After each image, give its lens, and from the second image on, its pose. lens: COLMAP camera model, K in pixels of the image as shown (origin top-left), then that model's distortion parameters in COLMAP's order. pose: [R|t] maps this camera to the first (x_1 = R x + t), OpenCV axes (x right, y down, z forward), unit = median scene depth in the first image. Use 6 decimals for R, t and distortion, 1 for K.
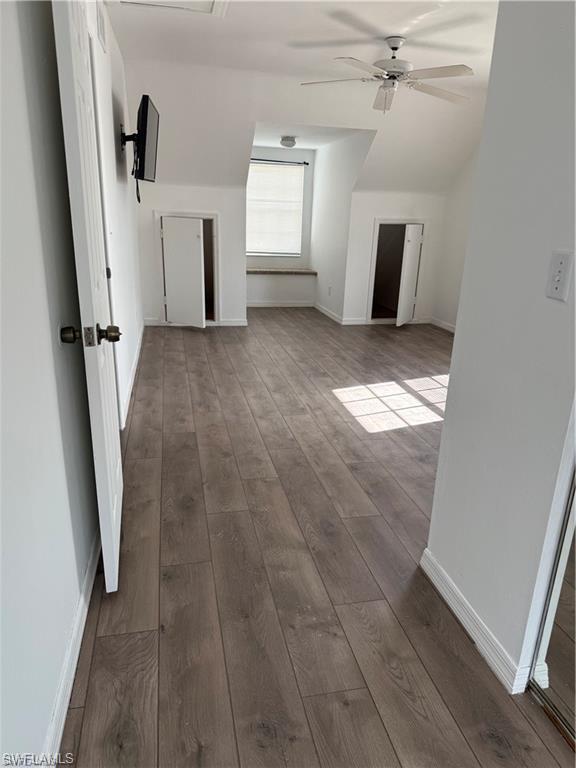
lens RADIAL K [[540.7, 0, 284.7], [0, 540.7, 386.1], [0, 0, 1]] dist [0.082969, -0.016281]
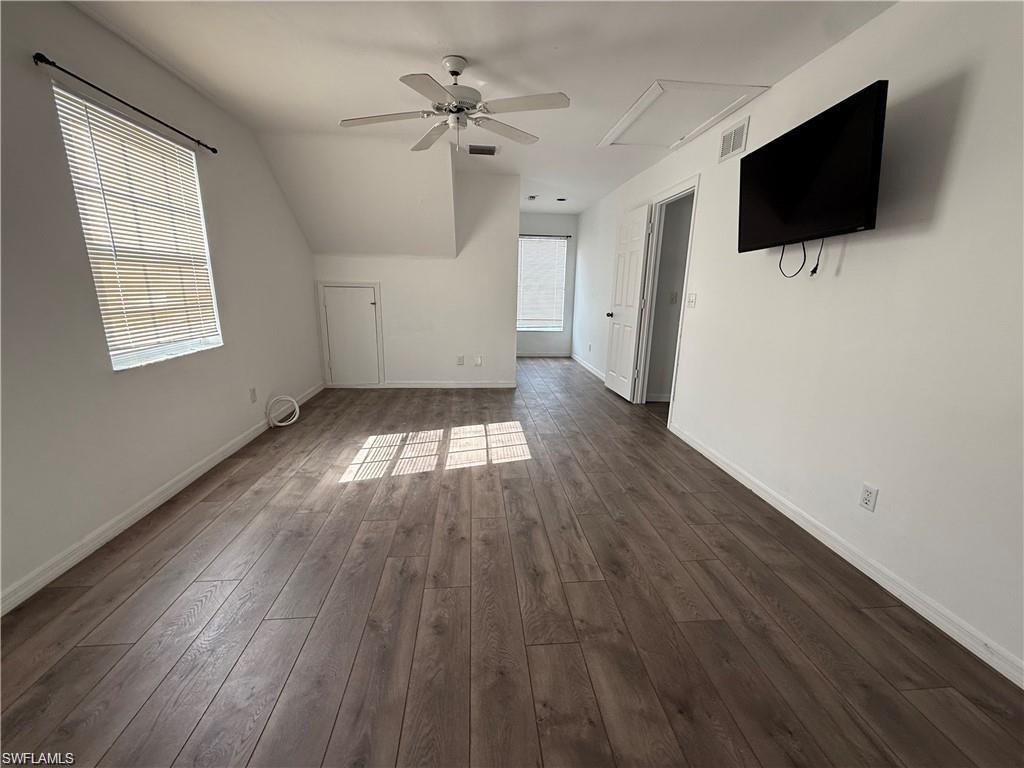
lens RADIAL K [[410.5, 0, 509.9], [0, 410.5, 383.7], [0, 0, 1]] dist [0.019284, 0.001125]
pose [[-0.992336, -0.071327, 0.100905, 0.022568], [-0.009281, 0.857303, 0.514728, -0.470312], [-0.123220, 0.509847, -0.851395, 1.520749]]
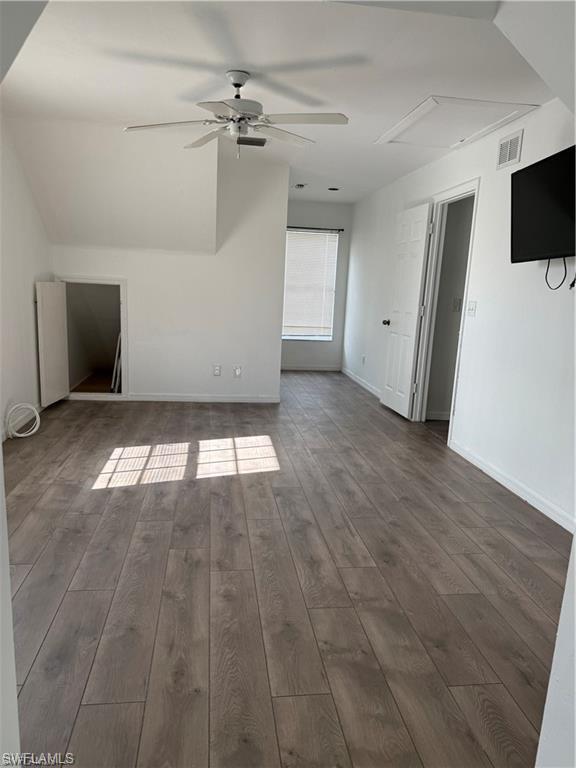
lens RADIAL K [[540.7, 0, 284.3], [0, 540.7, 385.2], [0, 0, 1]] dist [0.082969, -0.016281]
pose [[-0.994864, -0.083614, 0.057047, 0.038075], [-0.046871, 0.880071, 0.472523, -0.536255], [-0.089715, 0.467422, -0.879470, 1.696641]]
